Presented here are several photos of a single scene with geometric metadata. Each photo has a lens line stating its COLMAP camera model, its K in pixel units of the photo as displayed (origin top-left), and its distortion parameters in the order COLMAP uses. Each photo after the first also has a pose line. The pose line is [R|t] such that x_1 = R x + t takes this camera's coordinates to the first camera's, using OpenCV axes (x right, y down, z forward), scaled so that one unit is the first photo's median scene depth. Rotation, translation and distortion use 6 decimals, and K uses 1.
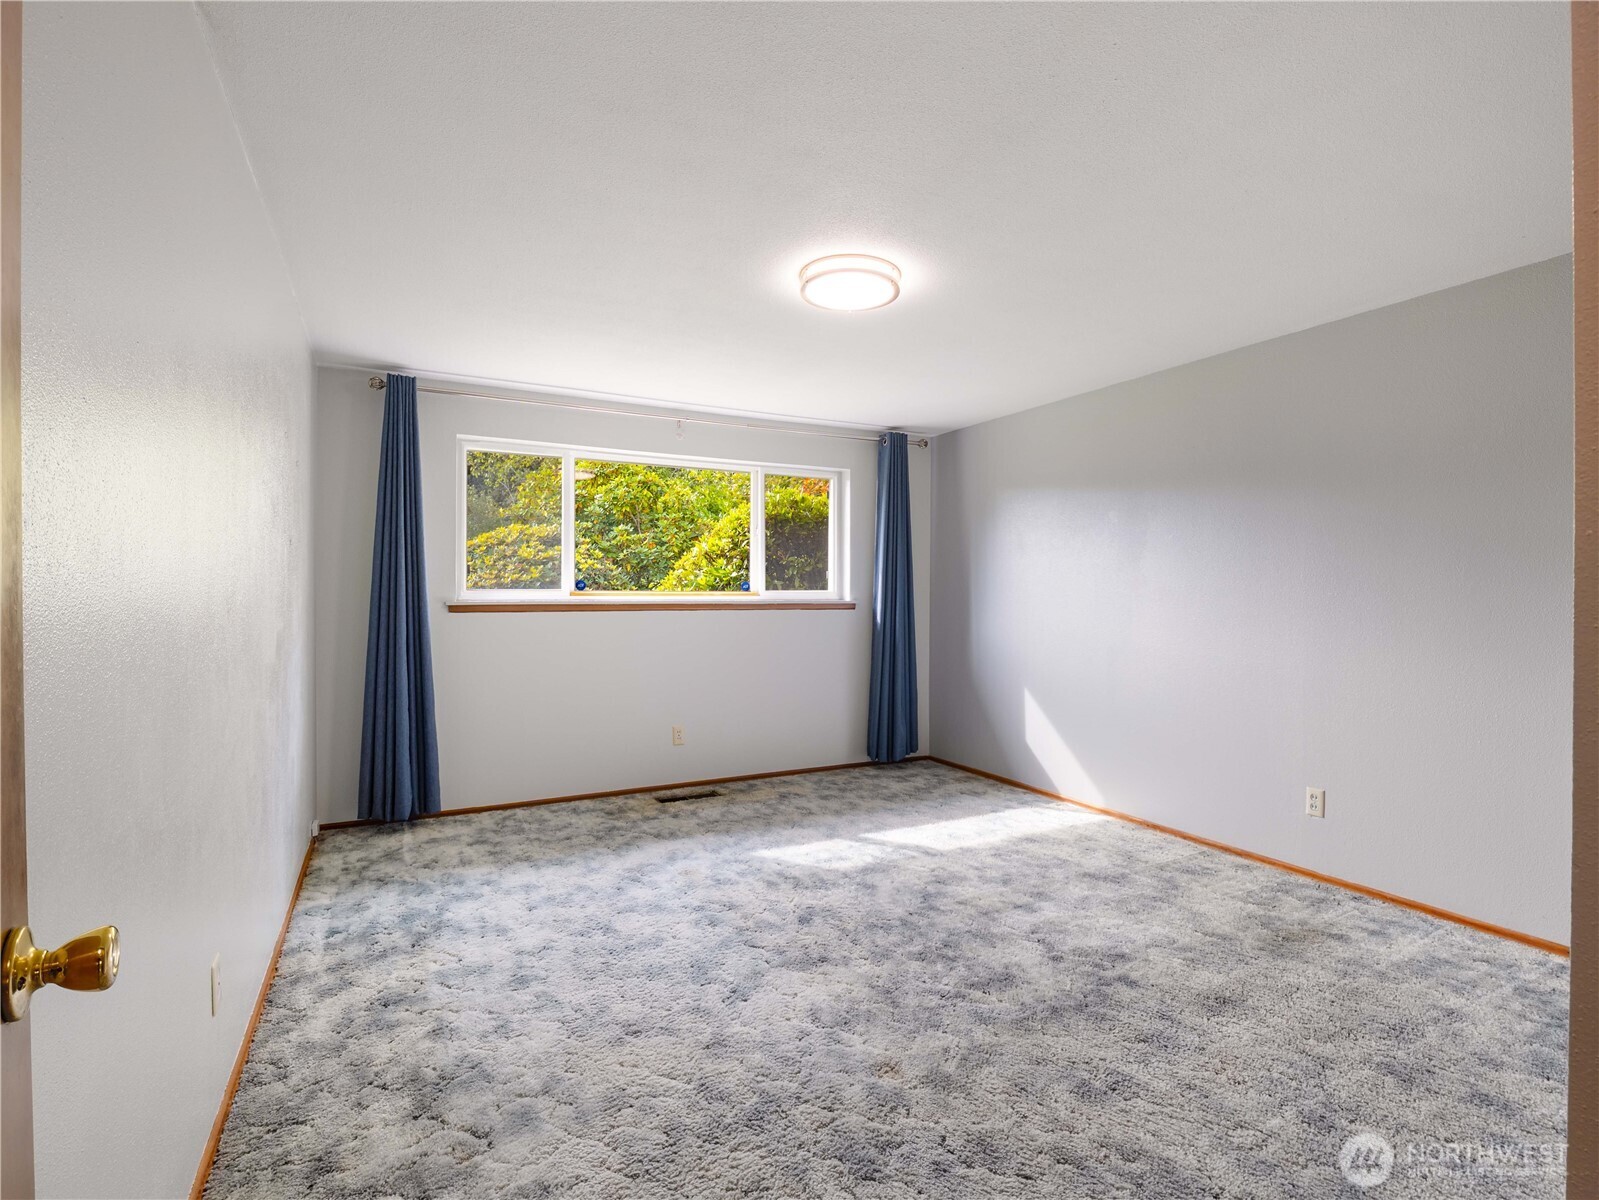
lens RADIAL K [[780.7, 0, 800.4], [0, 780.7, 606.3], [0, 0, 1]] dist [-0.017811, -0.000693]
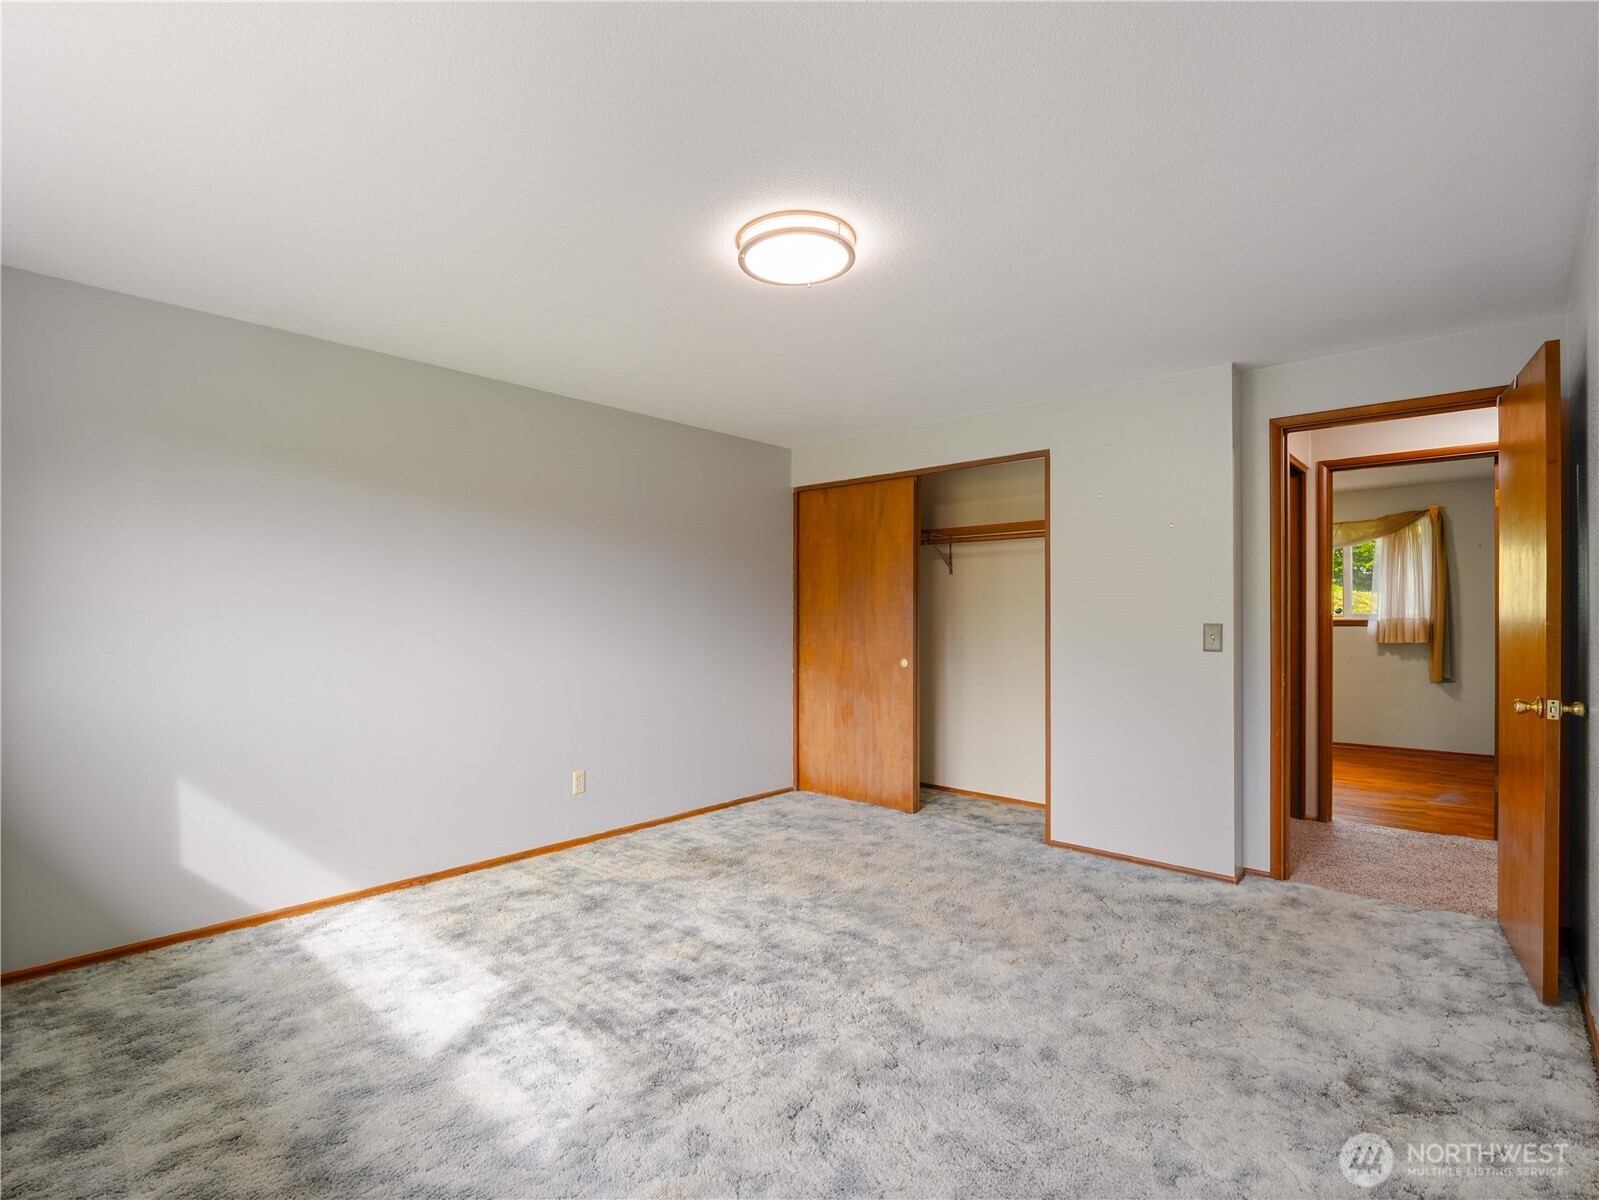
lens RADIAL K [[780.7, 0, 800.4], [0, 780.7, 606.3], [0, 0, 1]] dist [-0.017811, -0.000693]
pose [[-0.359208, 0.007928, 0.933224, -0.649538], [0.014327, 0.999893, -0.002980, -0.018736], [-0.933148, 0.012300, -0.359283, 1.160481]]
